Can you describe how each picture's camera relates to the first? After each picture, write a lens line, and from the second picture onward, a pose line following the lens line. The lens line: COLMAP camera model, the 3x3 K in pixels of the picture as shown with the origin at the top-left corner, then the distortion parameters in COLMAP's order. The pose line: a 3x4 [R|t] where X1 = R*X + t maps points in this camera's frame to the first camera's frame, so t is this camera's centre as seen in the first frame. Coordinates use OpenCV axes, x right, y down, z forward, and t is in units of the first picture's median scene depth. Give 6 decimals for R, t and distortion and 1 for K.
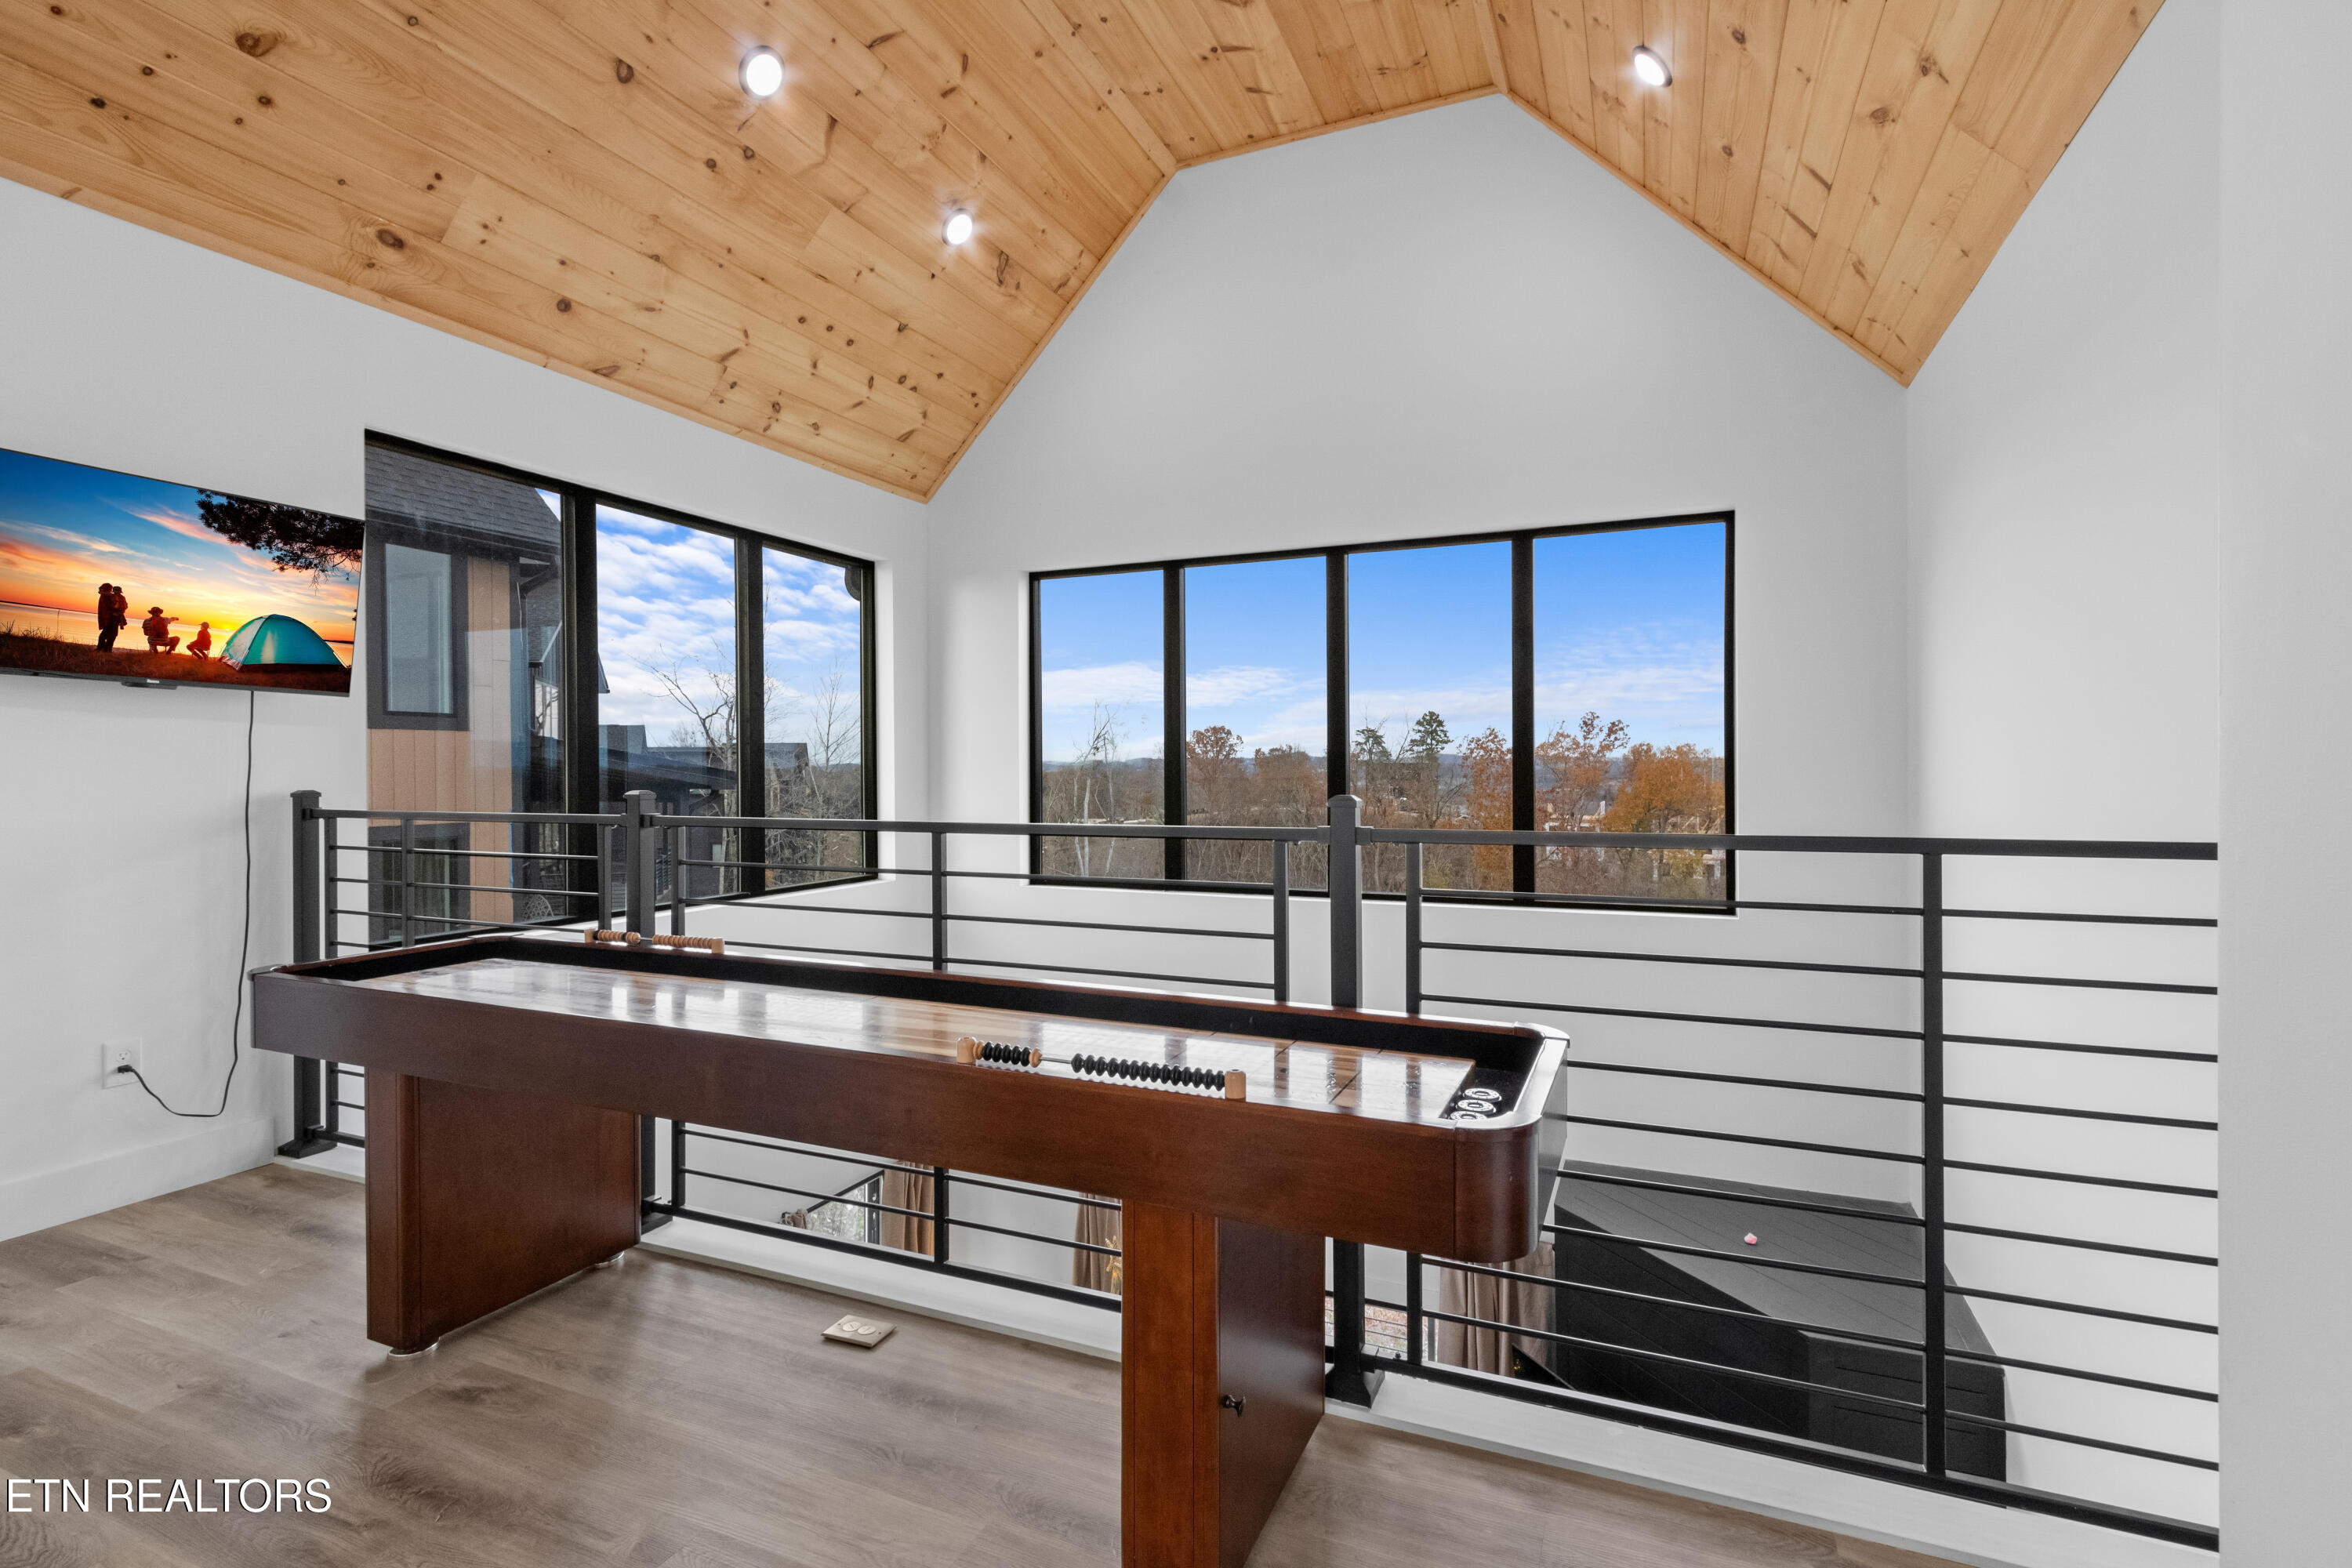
lens RADIAL K [[1085.8, 0, 1167.6], [0, 1085.8, 764.3], [0, 0, 1]] dist [0.003347, -0.001154]
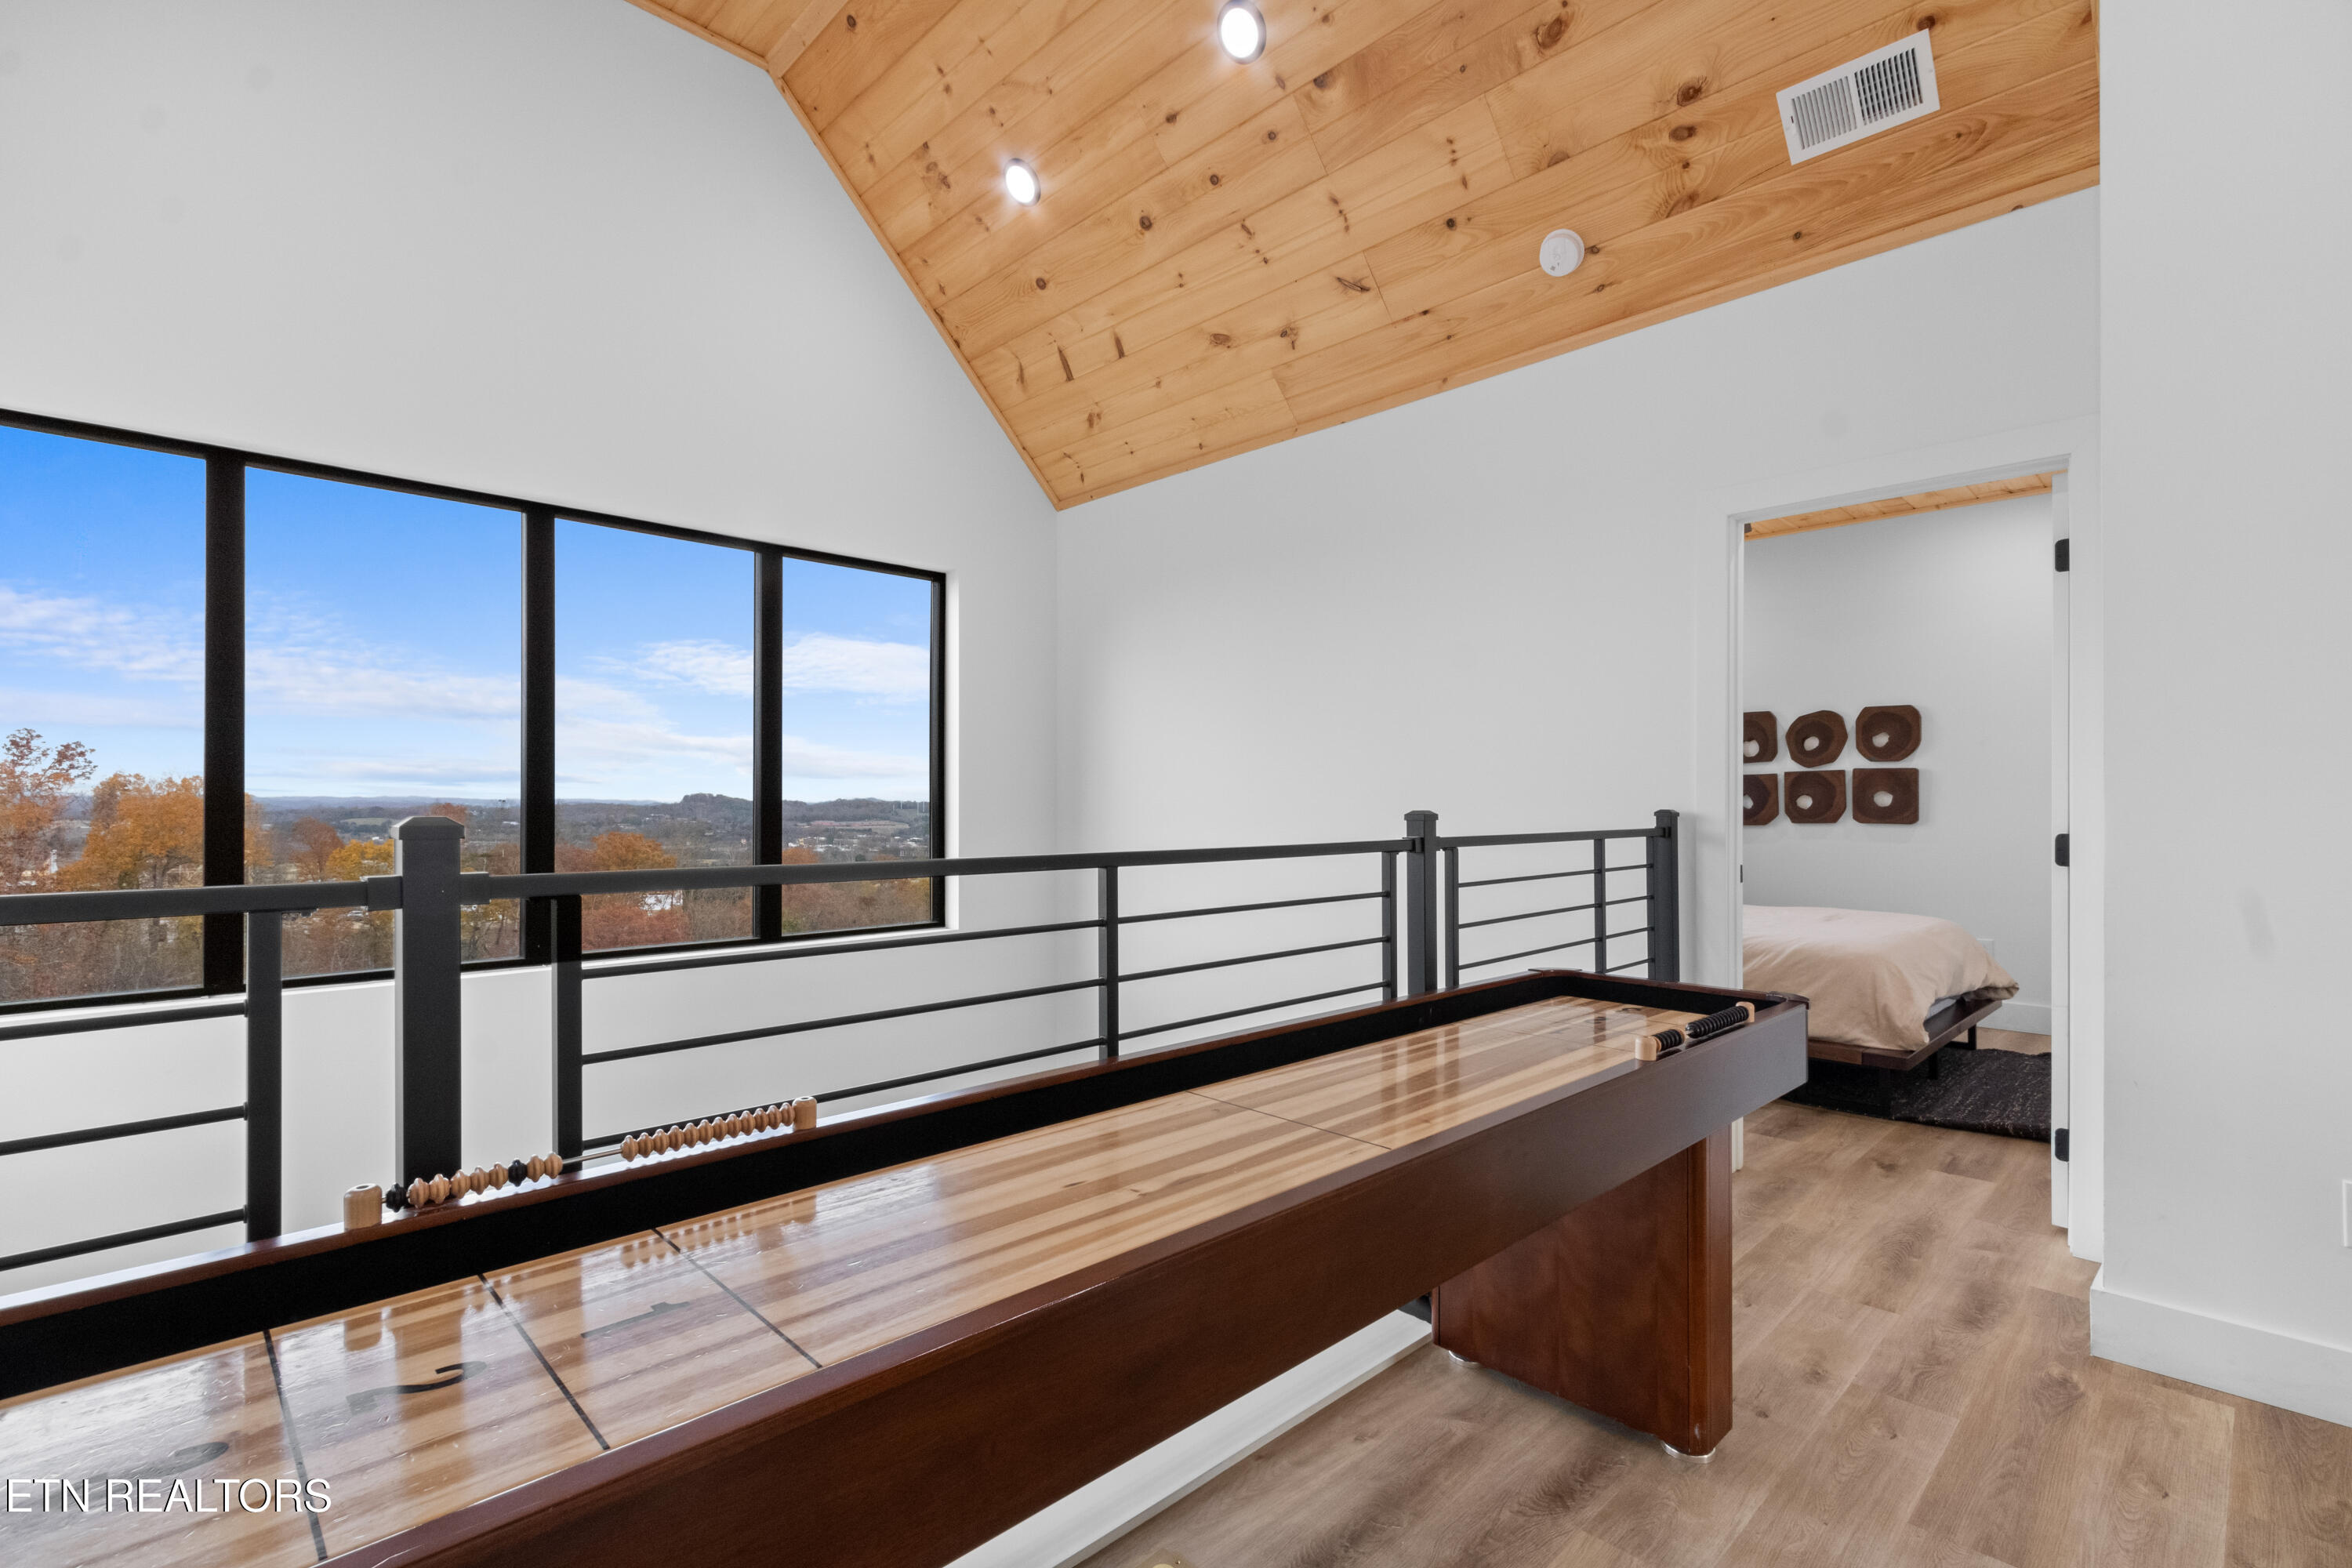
lens RADIAL K [[1085.8, 0, 1185.8], [0, 1085.8, 793.0], [0, 0, 1]] dist [0.003347, -0.001154]
pose [[0.363433, 0.015990, 0.931483, -0.537852], [-0.006713, 0.999872, -0.014545, 0.014313], [-0.931596, -0.000967, 0.363494, 0.419131]]
